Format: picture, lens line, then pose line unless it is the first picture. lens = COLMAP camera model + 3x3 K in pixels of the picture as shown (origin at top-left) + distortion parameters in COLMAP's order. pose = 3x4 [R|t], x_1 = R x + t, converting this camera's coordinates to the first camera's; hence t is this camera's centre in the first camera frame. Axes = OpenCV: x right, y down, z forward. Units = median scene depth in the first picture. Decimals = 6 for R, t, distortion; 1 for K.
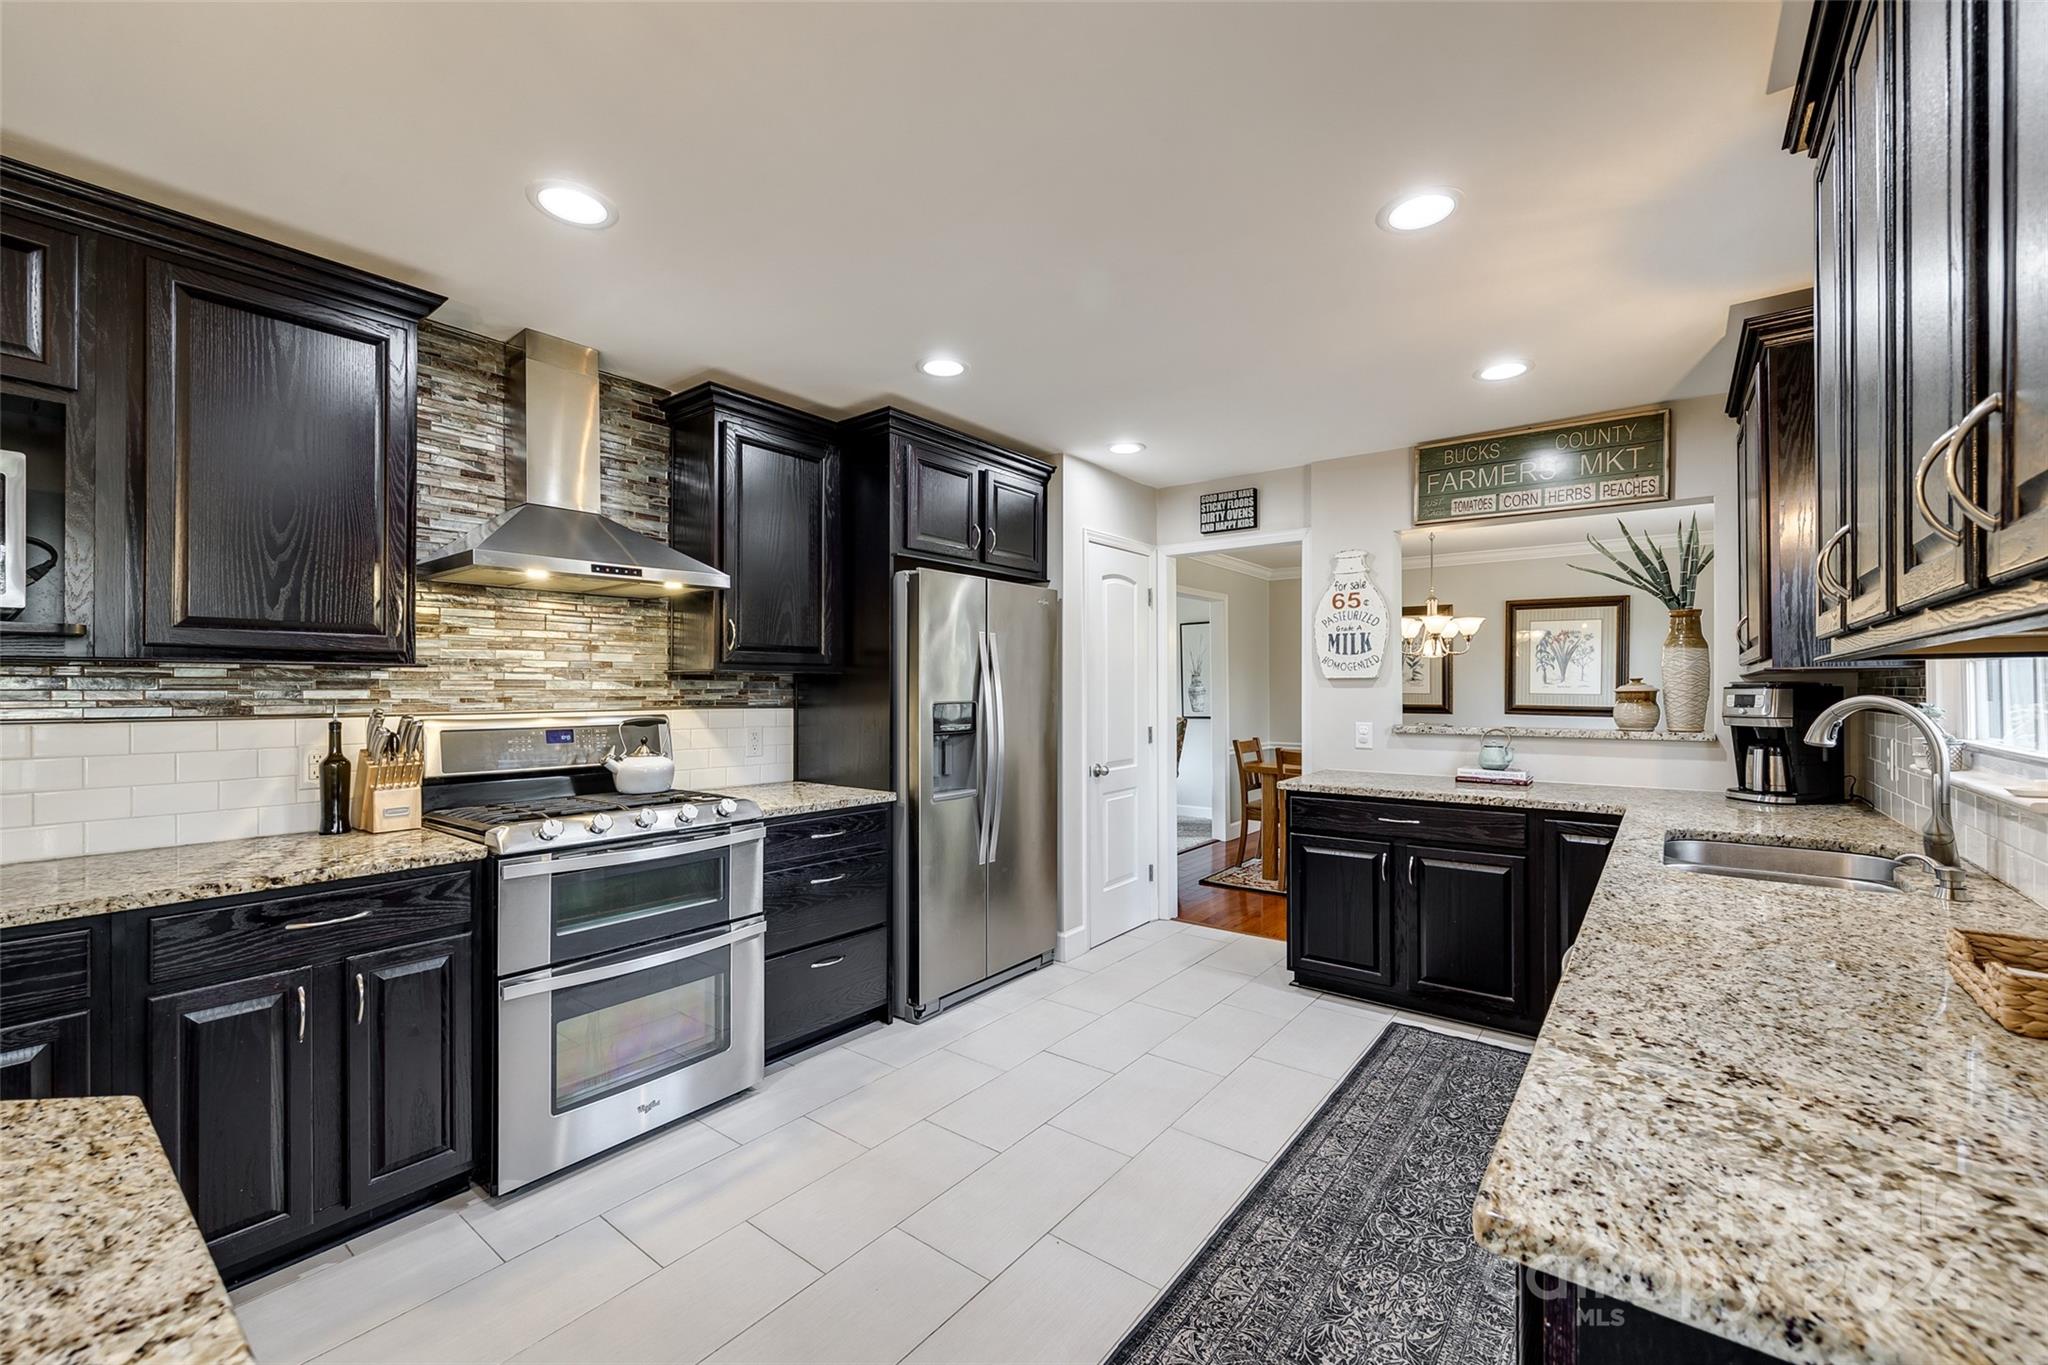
lens RADIAL K [[829.7, 0, 1024.0], [0, 829.7, 682.5], [0, 0, 1]] dist [-0.002590, -0.000115]
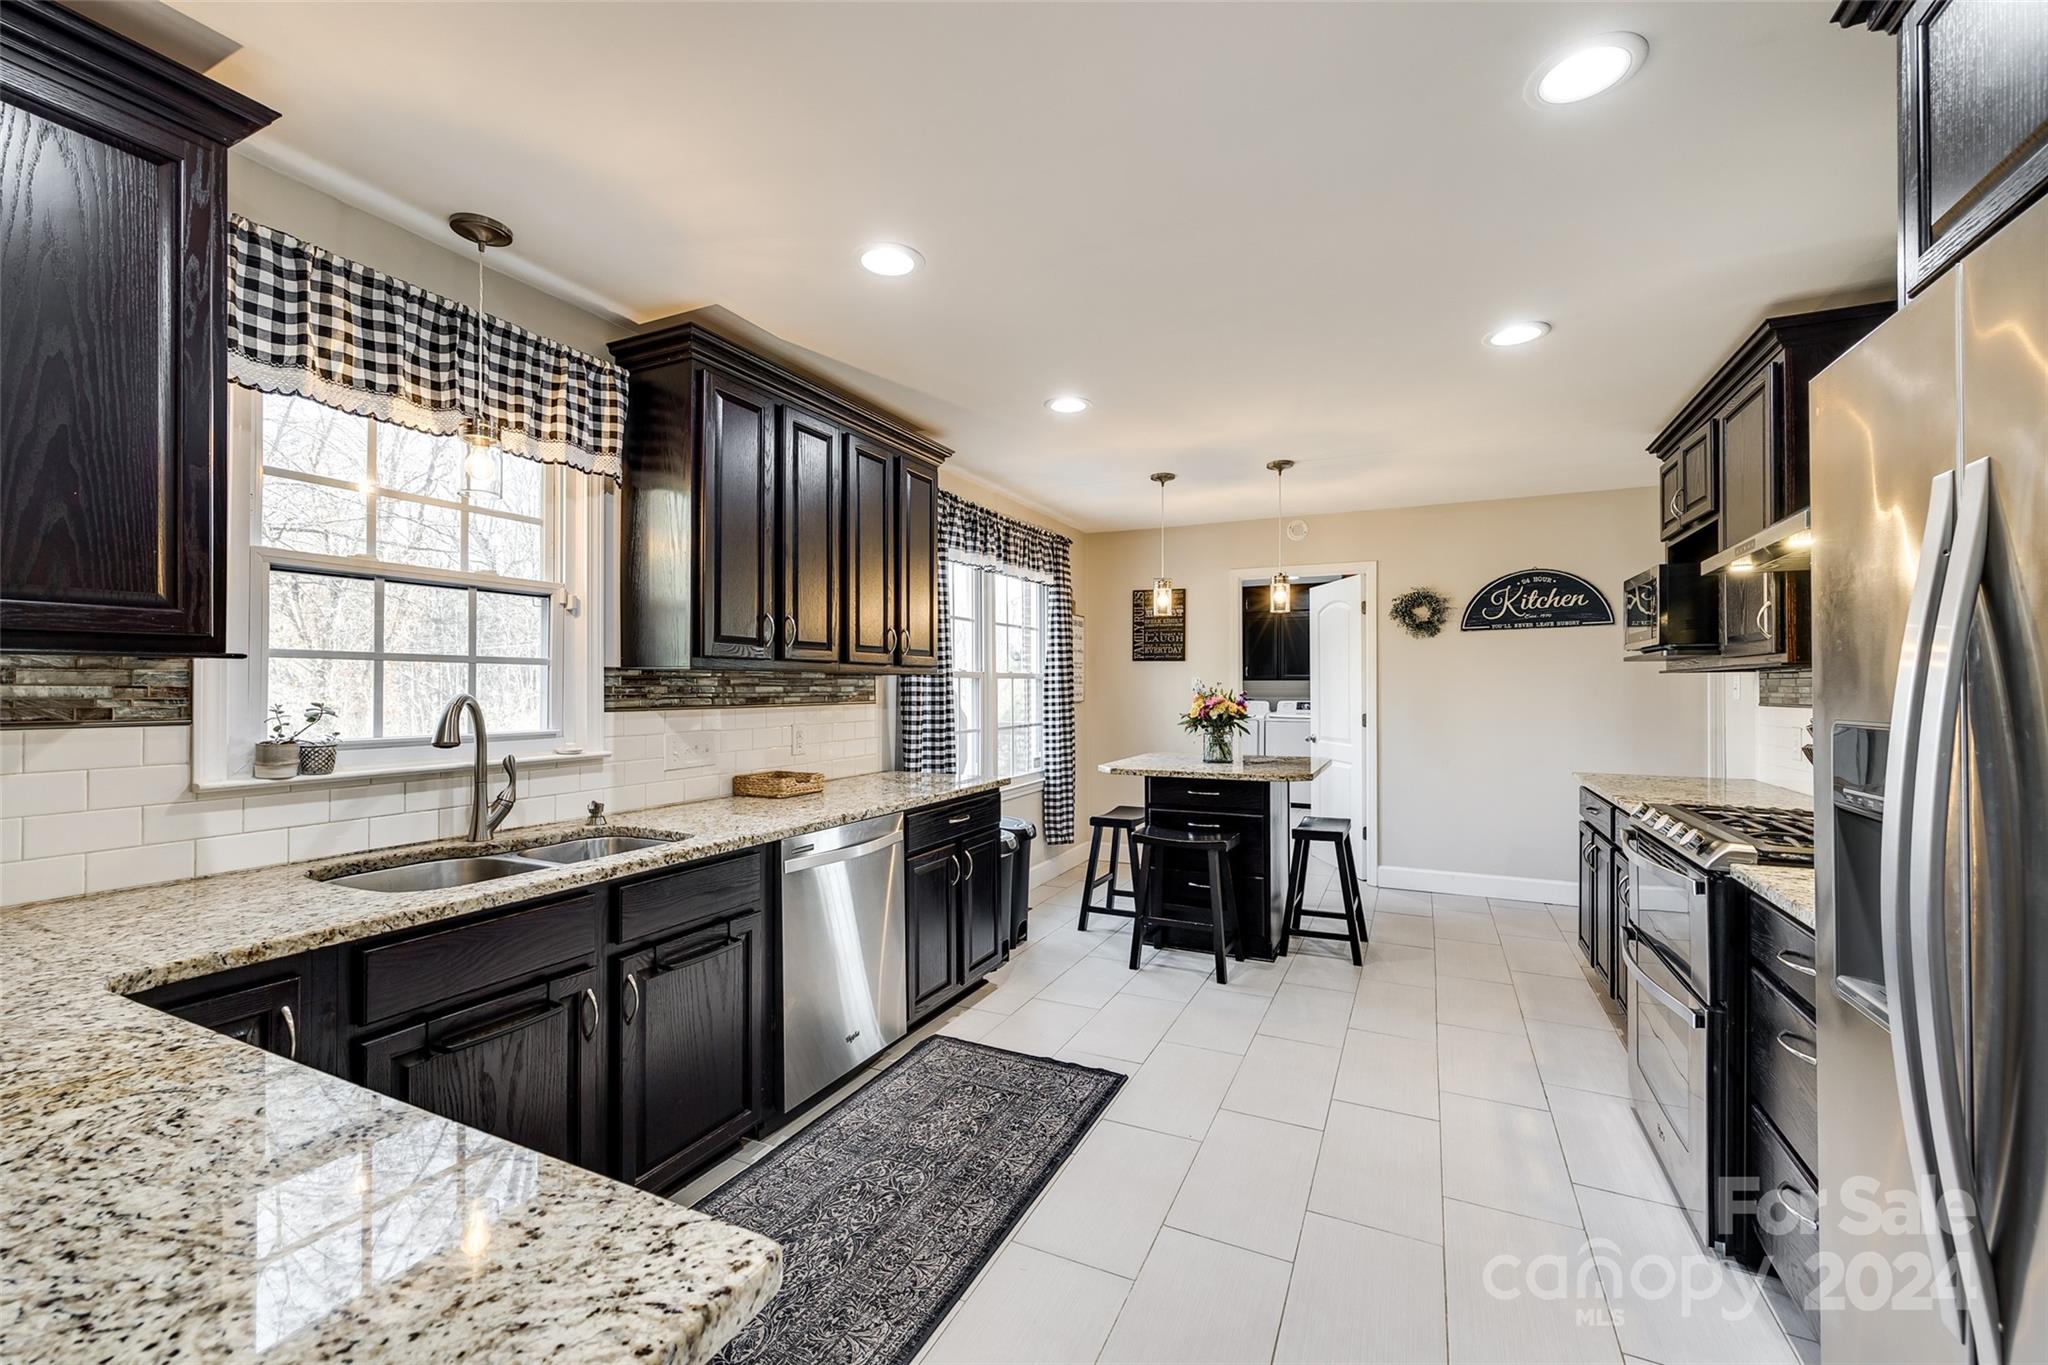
lens RADIAL K [[829.7, 0, 1024.0], [0, 829.7, 682.5], [0, 0, 1]] dist [-0.002590, -0.000115]
pose [[-0.978018, -0.000579, -0.208520, 0.352467], [0.002525, 0.999890, -0.014619, 0.012868], [0.208505, -0.014824, -0.977909, 1.412905]]
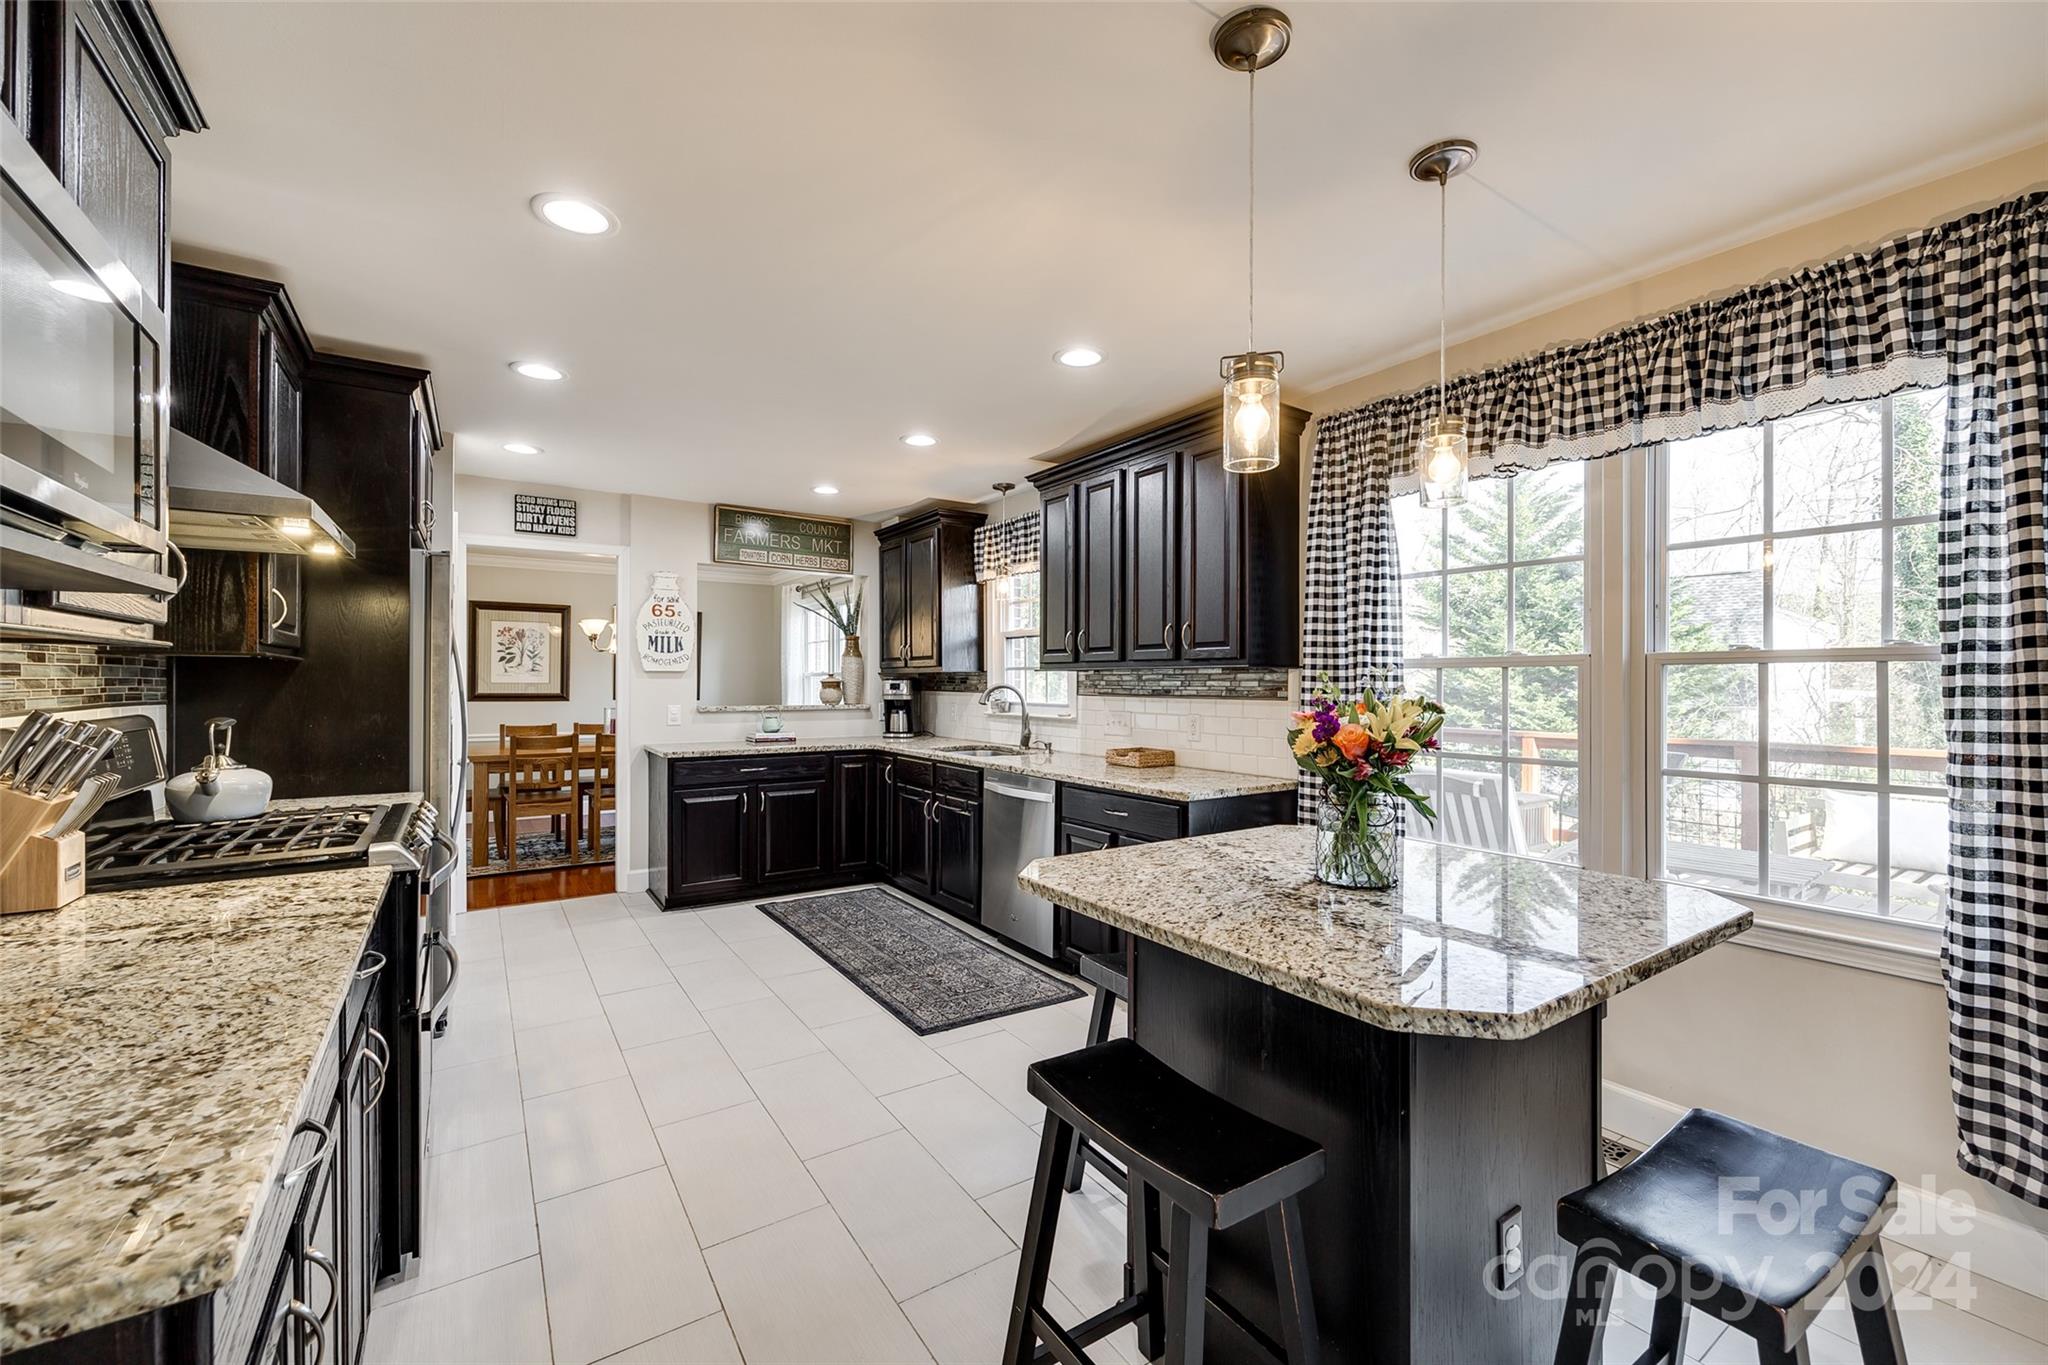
lens RADIAL K [[829.7, 0, 1024.0], [0, 829.7, 682.5], [0, 0, 1]] dist [-0.002590, -0.000115]
pose [[0.318859, -0.000819, 0.947802, -0.878119], [-0.011234, 0.999926, 0.004643, 0.000029], [-0.947736, -0.012128, 0.318826, 0.085803]]
